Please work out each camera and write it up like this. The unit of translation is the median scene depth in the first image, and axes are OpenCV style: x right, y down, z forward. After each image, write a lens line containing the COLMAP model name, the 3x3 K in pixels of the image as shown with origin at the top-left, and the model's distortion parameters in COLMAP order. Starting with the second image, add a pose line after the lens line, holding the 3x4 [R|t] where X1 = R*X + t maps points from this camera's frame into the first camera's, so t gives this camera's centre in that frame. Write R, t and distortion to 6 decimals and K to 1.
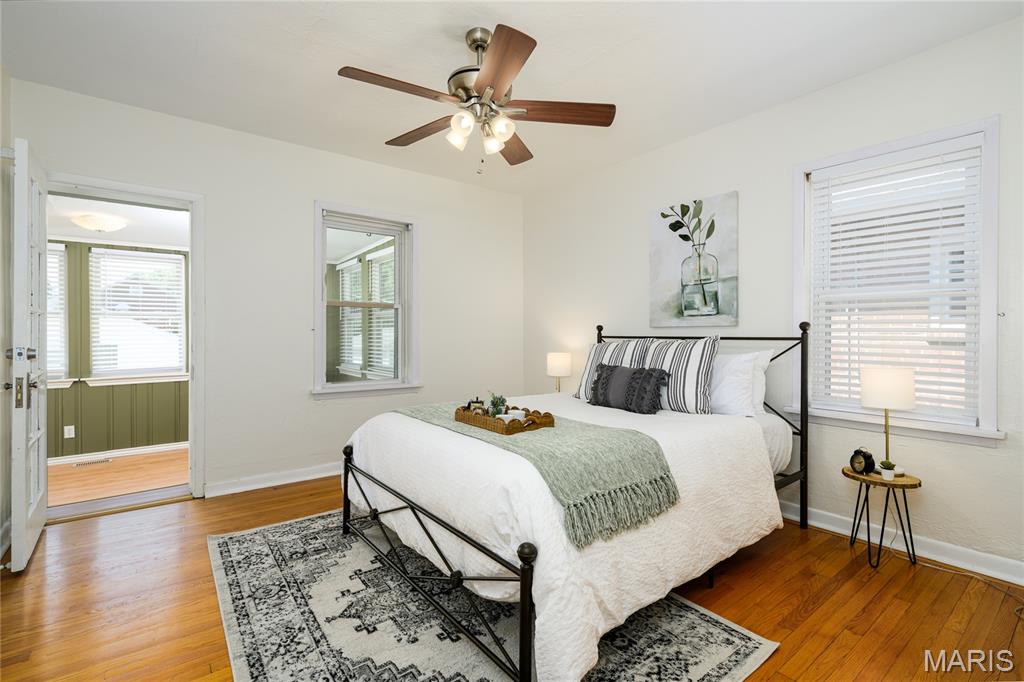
lens RADIAL K [[401.3, 0, 481.4], [0, 401.3, 340.2], [0, 0, 1]] dist [-0.001549, -0.000255]
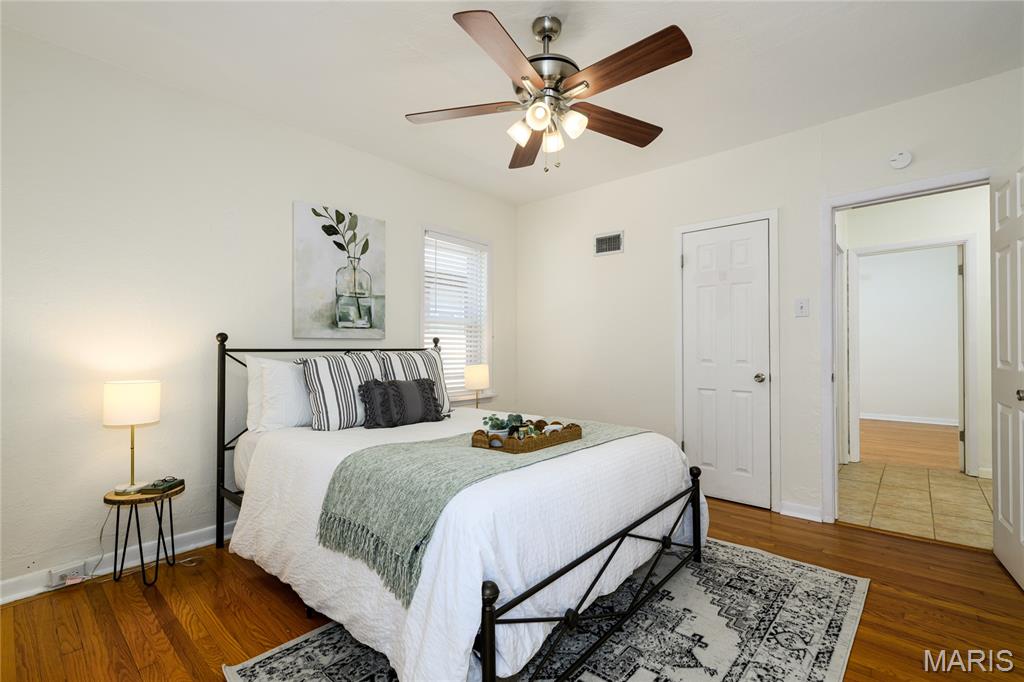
lens RADIAL K [[456.1, 0, 506.8], [0, 456.1, 345.7], [0, 0, 1]] dist [0.001389, 0.000541]
pose [[-0.145633, 0.002429, 0.989336, -0.653469], [0.015298, 0.999883, -0.000203, -0.010685], [-0.989220, 0.015105, -0.145653, 0.791979]]
